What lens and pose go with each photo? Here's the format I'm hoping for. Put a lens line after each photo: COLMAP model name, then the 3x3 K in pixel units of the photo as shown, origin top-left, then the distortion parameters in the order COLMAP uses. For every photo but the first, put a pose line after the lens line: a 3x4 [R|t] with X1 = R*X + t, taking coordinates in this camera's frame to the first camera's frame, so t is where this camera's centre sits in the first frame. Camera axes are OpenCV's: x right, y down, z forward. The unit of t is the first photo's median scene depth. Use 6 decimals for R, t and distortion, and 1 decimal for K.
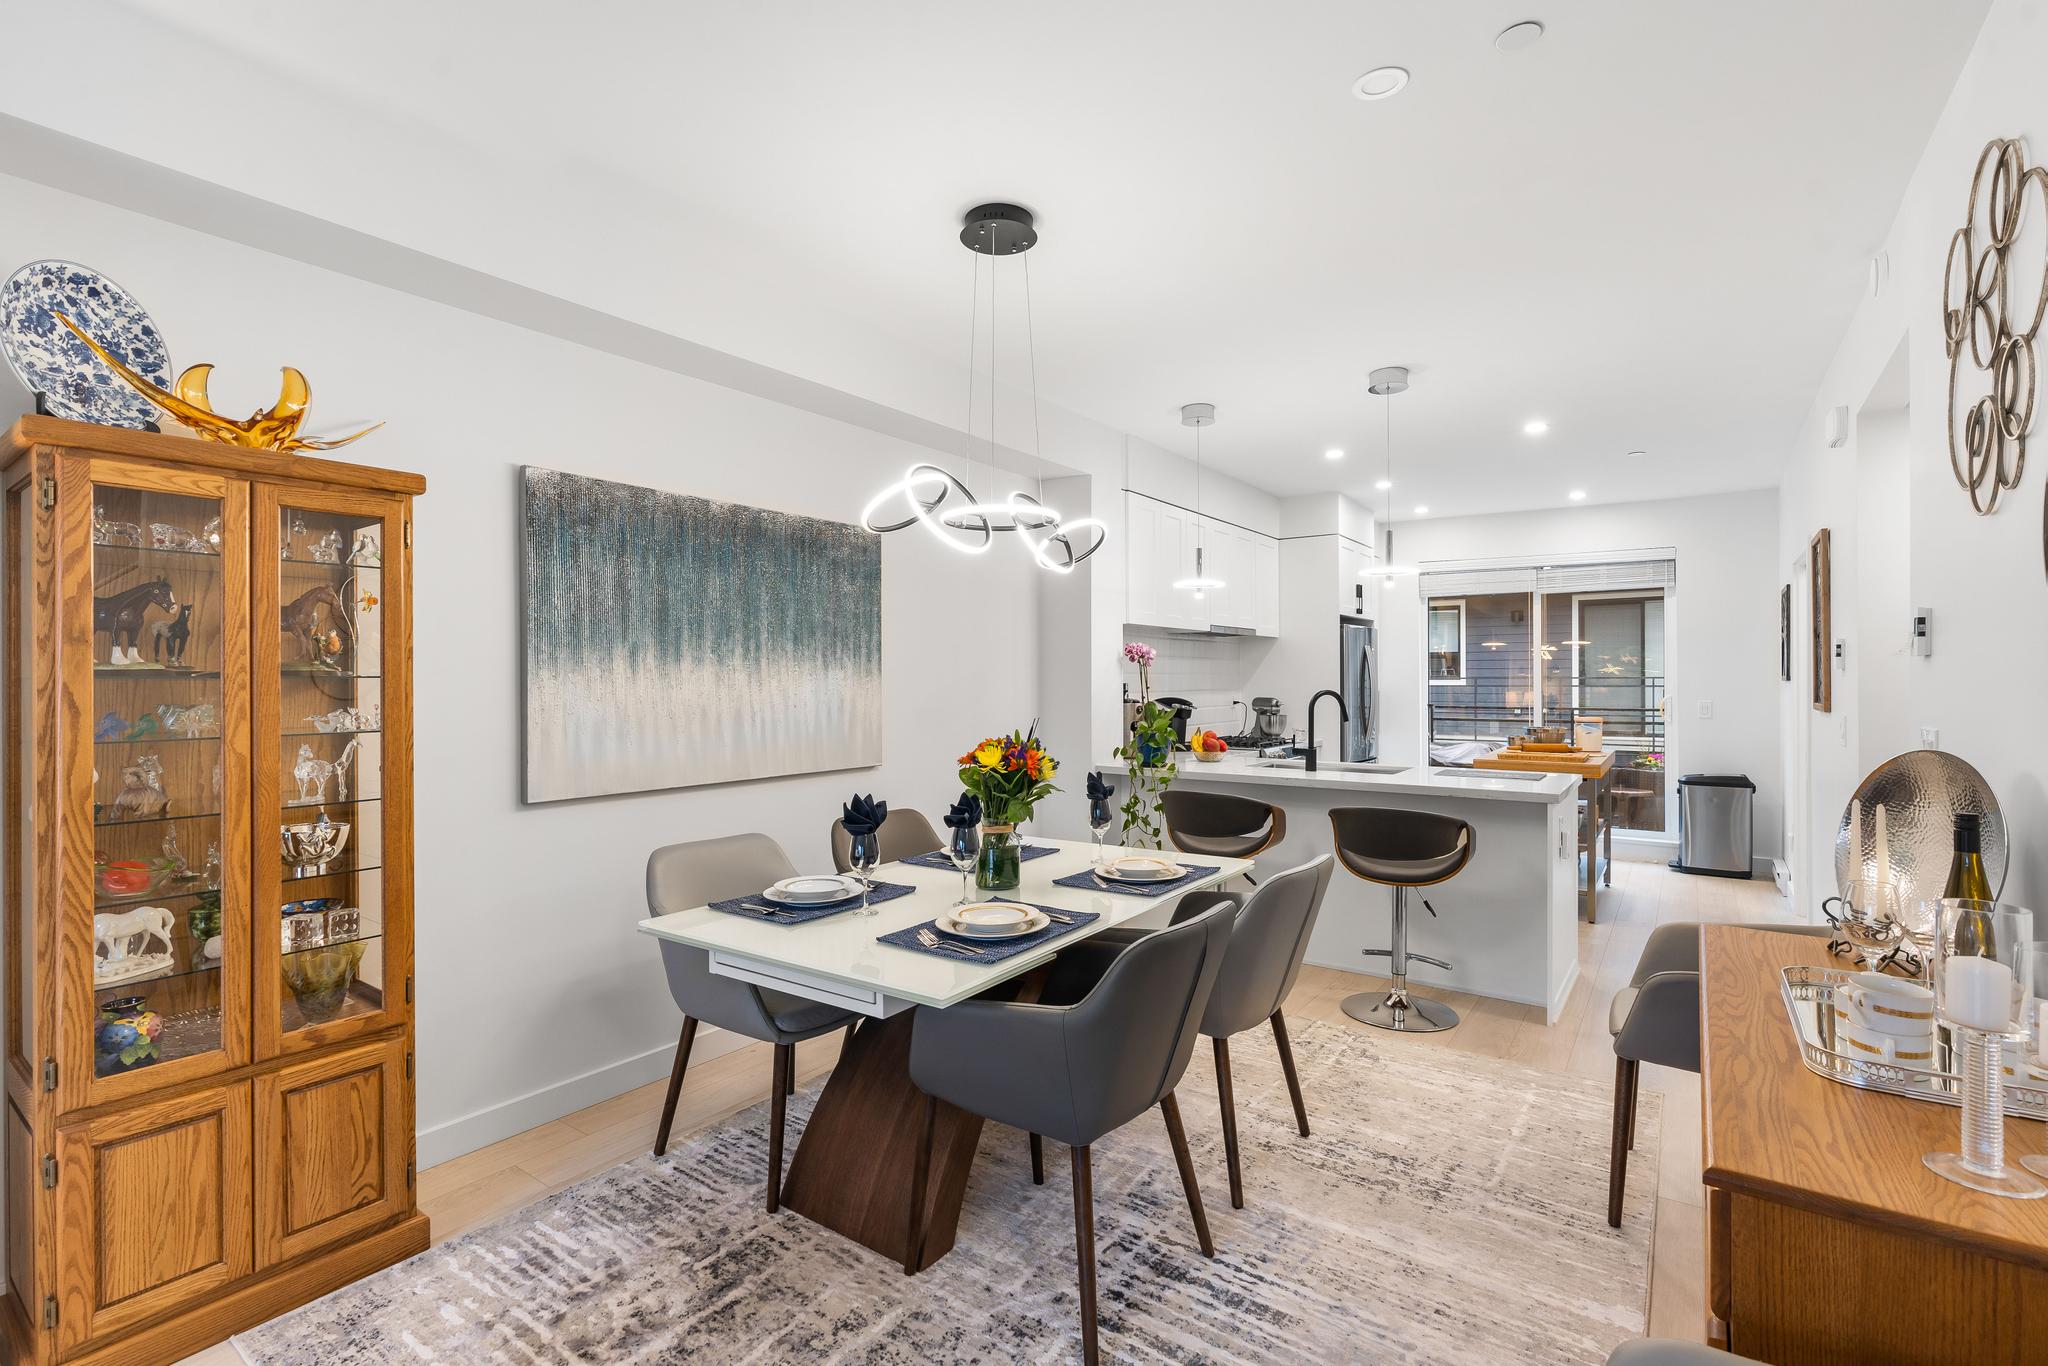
lens RADIAL K [[933.6, 0, 1014.5], [0, 933.6, 678.6], [0, 0, 1]] dist [-0.005754, 0.000579]
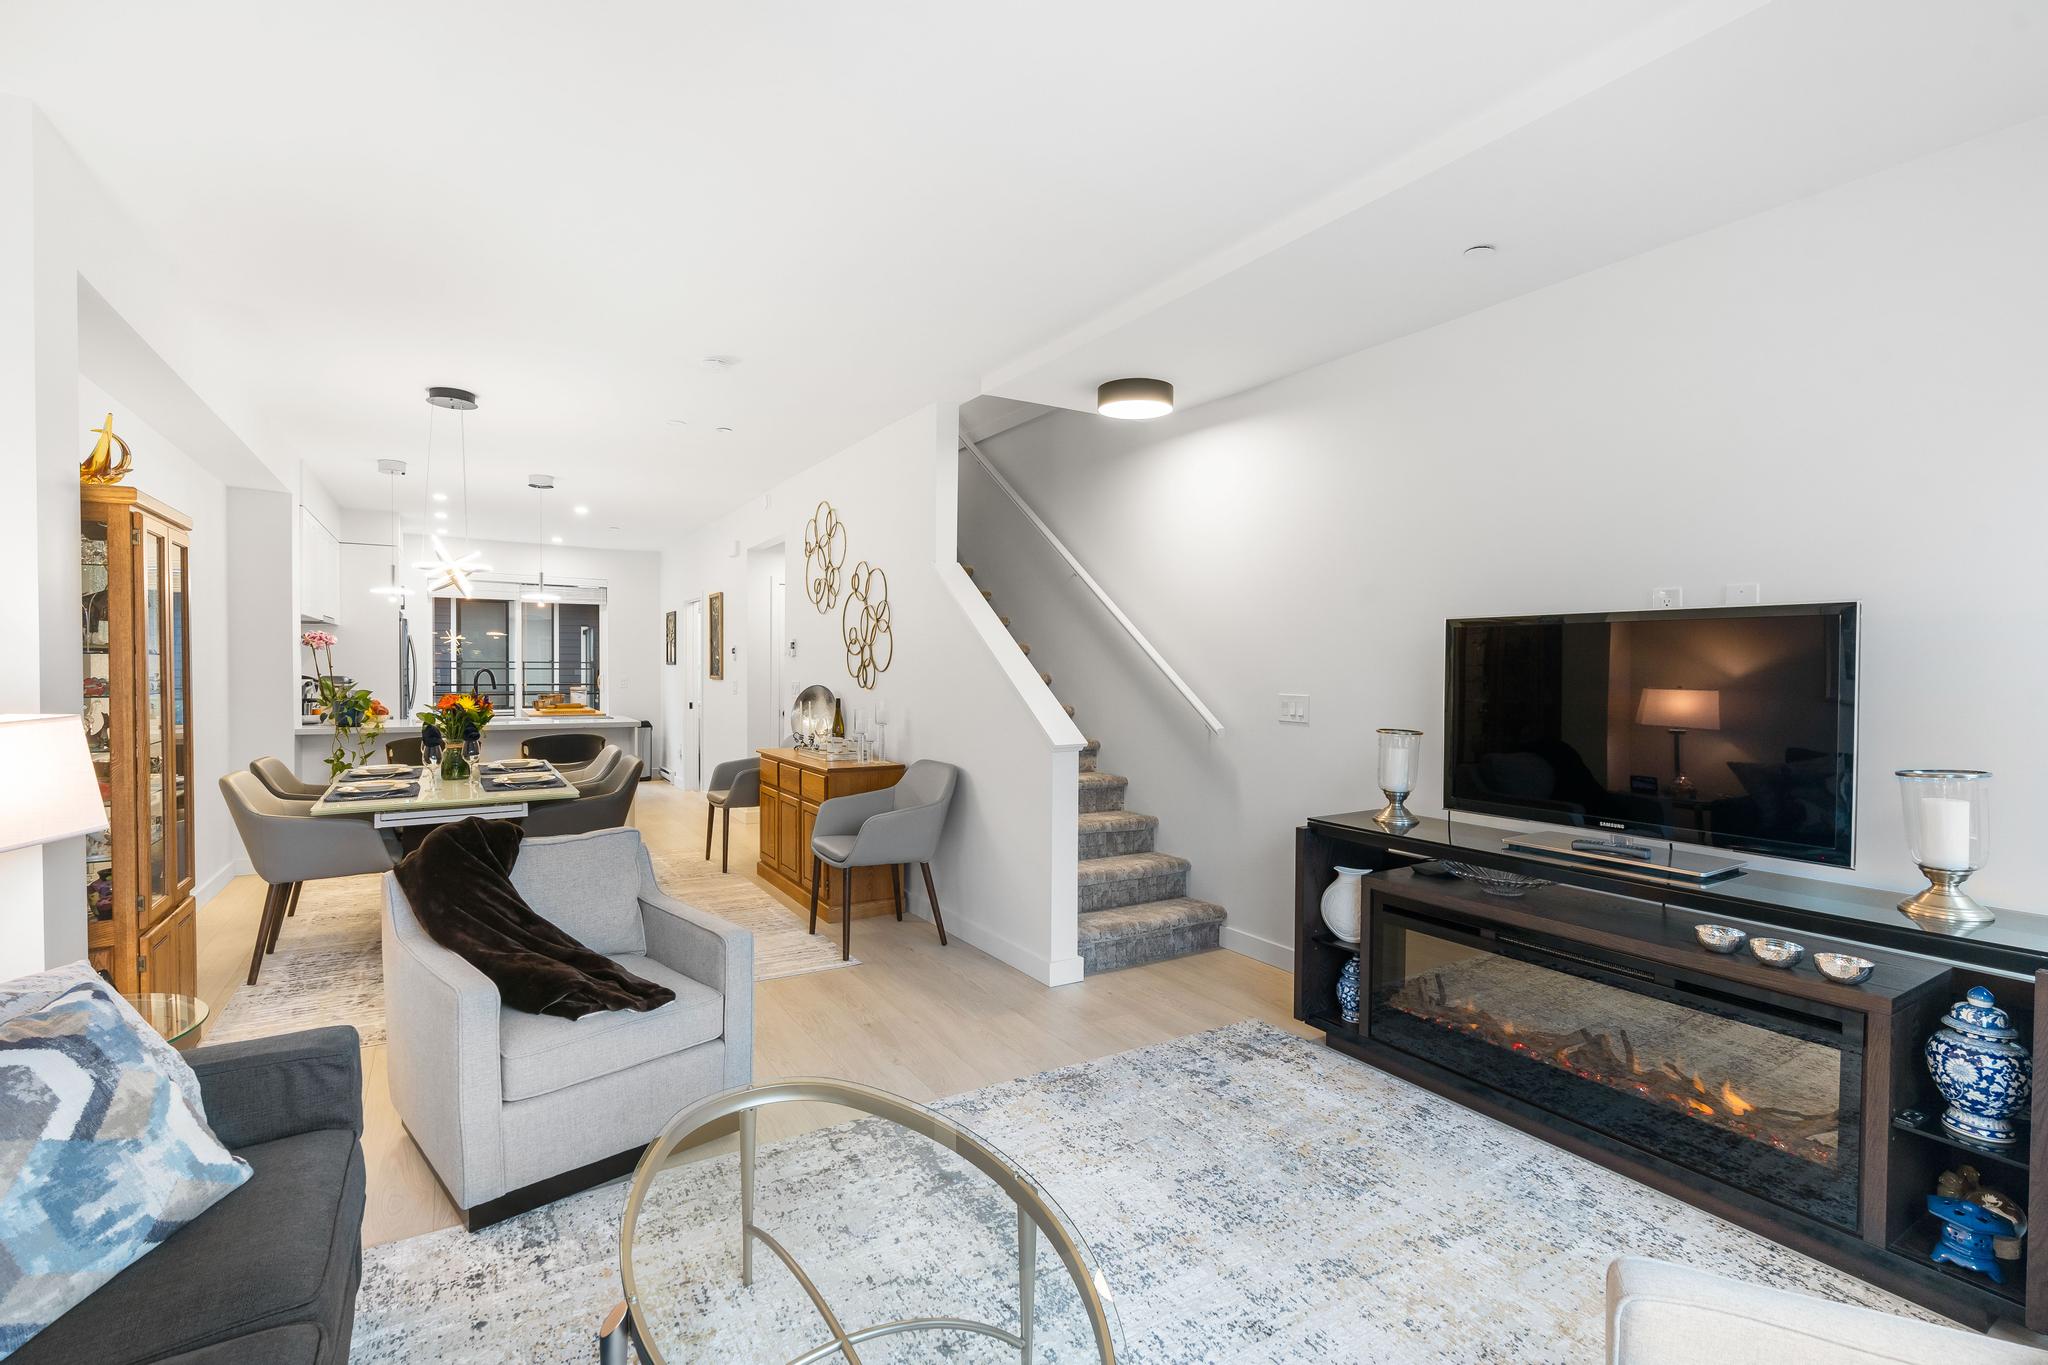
lens RADIAL K [[928.4, 0, 1010.0], [0, 928.4, 684.2], [0, 0, 1]] dist [-0.005496, 0.000192]
pose [[0.389056, -0.012623, 0.921128, -0.835327], [-0.008914, 0.999808, 0.017467, 0.004454], [-0.921171, -0.015007, 0.388869, -0.431415]]
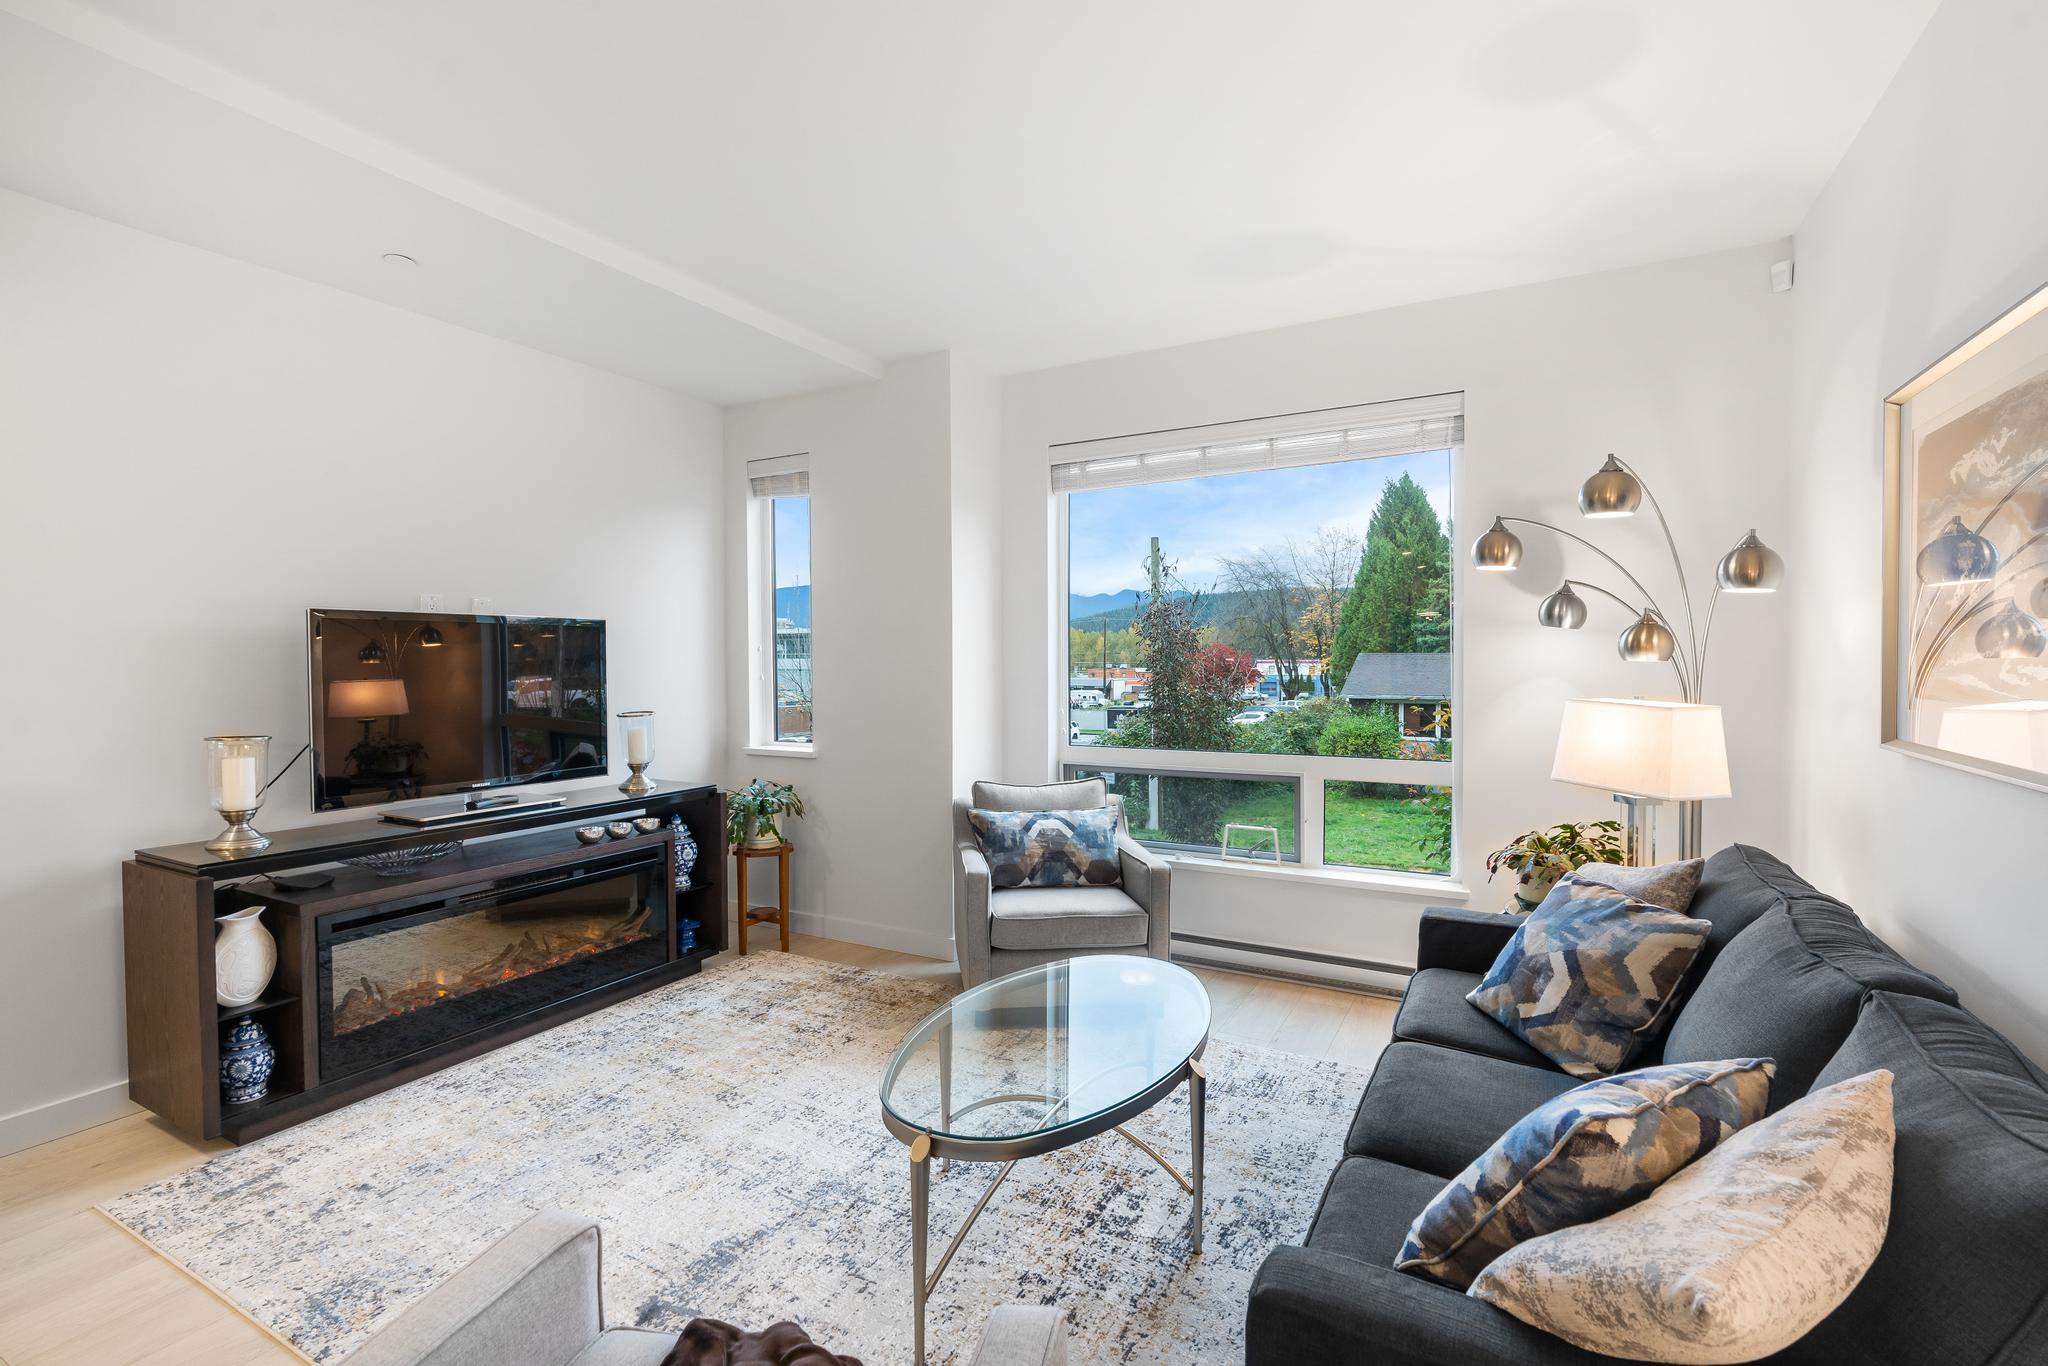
lens RADIAL K [[933.6, 0, 1014.5], [0, 933.6, 678.6], [0, 0, 1]] dist [-0.005754, 0.000579]
pose [[-0.992508, 0.010109, -0.121758, -0.420194], [0.007512, 0.999735, 0.021771, 0.003519], [0.121946, 0.020693, -0.992321, 0.338708]]
